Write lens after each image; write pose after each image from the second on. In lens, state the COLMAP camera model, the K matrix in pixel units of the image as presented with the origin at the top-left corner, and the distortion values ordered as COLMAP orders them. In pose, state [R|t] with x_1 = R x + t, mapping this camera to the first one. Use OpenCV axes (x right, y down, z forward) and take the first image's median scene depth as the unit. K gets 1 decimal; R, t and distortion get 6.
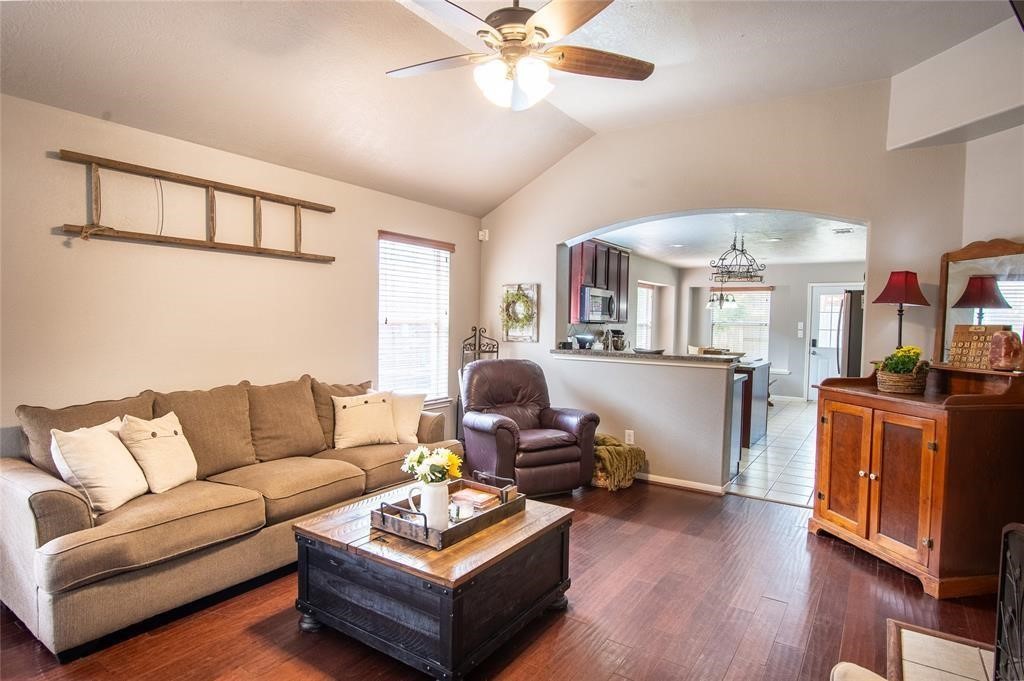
lens RADIAL K [[555.0, 0, 507.5], [0, 555.0, 344.1], [0, 0, 1]] dist [0.000250, 0.000250]
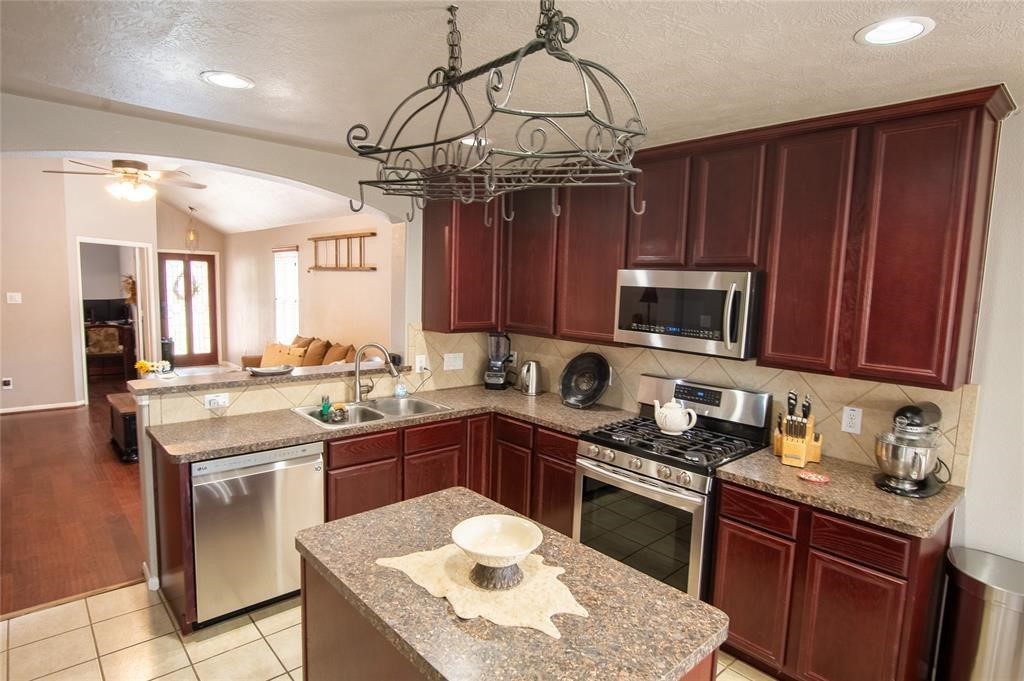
lens RADIAL K [[555.7, 0, 511.3], [0, 555.7, 344.7], [0, 0, 1]] dist [-0.010482, -0.000756]
pose [[-0.234046, 0.081751, -0.968782, 1.019298], [-0.078447, 0.991621, 0.102631, -0.138167], [0.969055, 0.100019, -0.225672, 1.726077]]
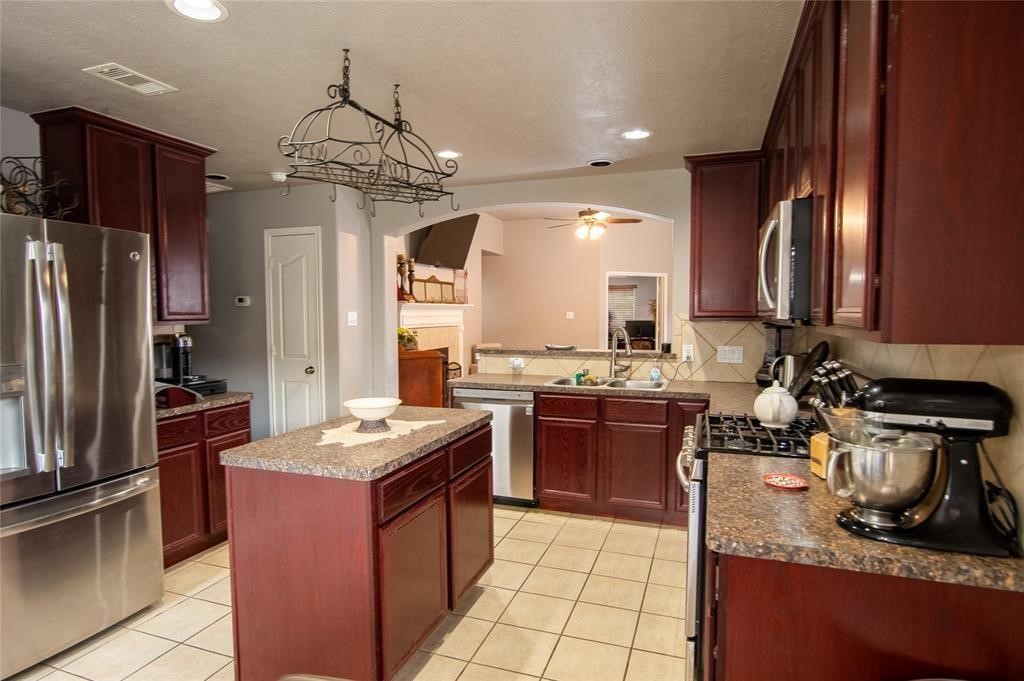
lens RADIAL K [[555.7, 0, 511.3], [0, 555.7, 344.7], [0, 0, 1]] dist [-0.010482, -0.000756]
pose [[-0.968252, -0.001804, -0.249968, 0.667405], [-0.026487, 0.995085, 0.095415, -0.093936], [0.248567, 0.099007, -0.963541, 2.256951]]
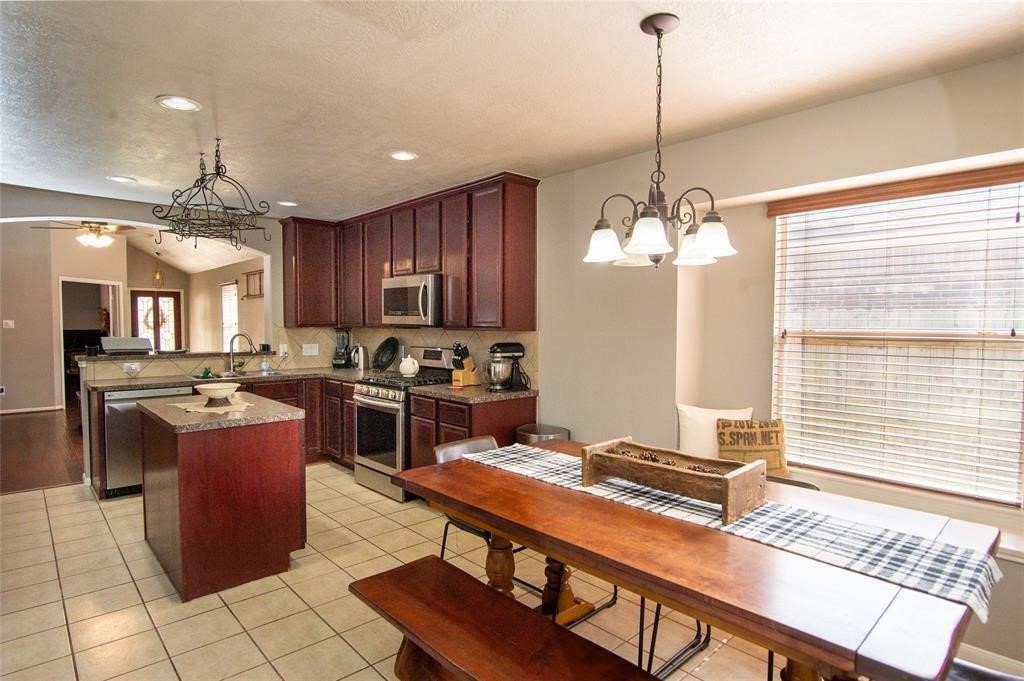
lens RADIAL K [[555.0, 0, 507.5], [0, 555.0, 344.1], [0, 0, 1]] dist [0.000250, 0.000250]
pose [[-0.238199, 0.018695, -0.971037, 1.374425], [-0.050057, 0.998250, 0.031498, -0.080810], [0.969926, 0.056110, -0.236846, 2.265886]]
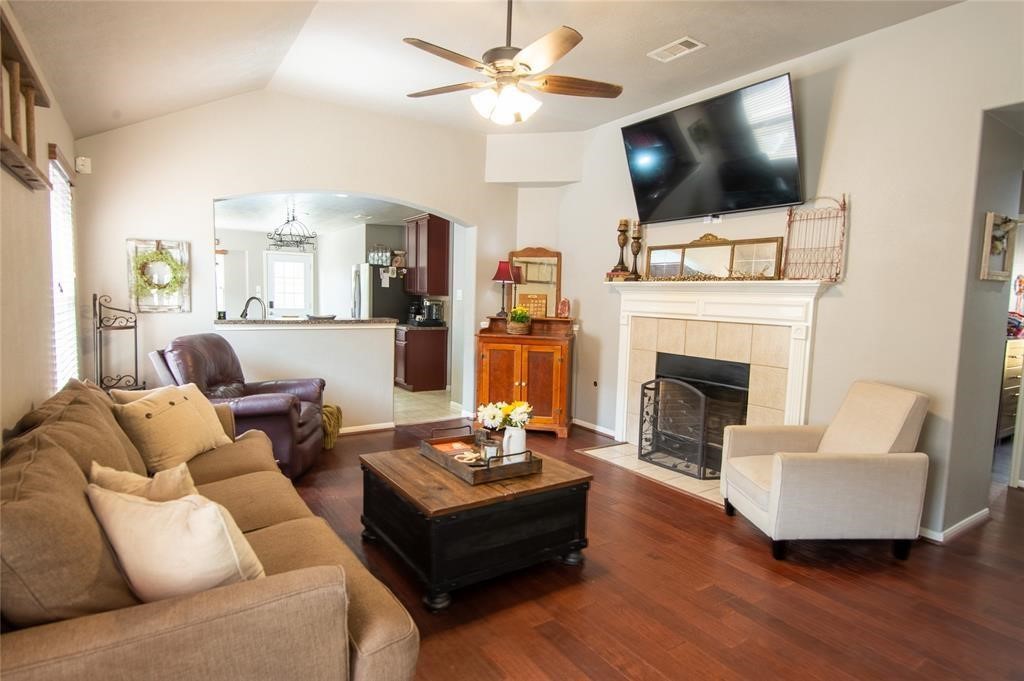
lens RADIAL K [[555.0, 0, 507.5], [0, 555.0, 344.1], [0, 0, 1]] dist [0.000250, 0.000250]
pose [[0.383695, -0.087799, 0.919277, -0.721276], [0.019580, 0.996020, 0.086957, -0.025992], [-0.923252, -0.015366, 0.383887, 0.311154]]
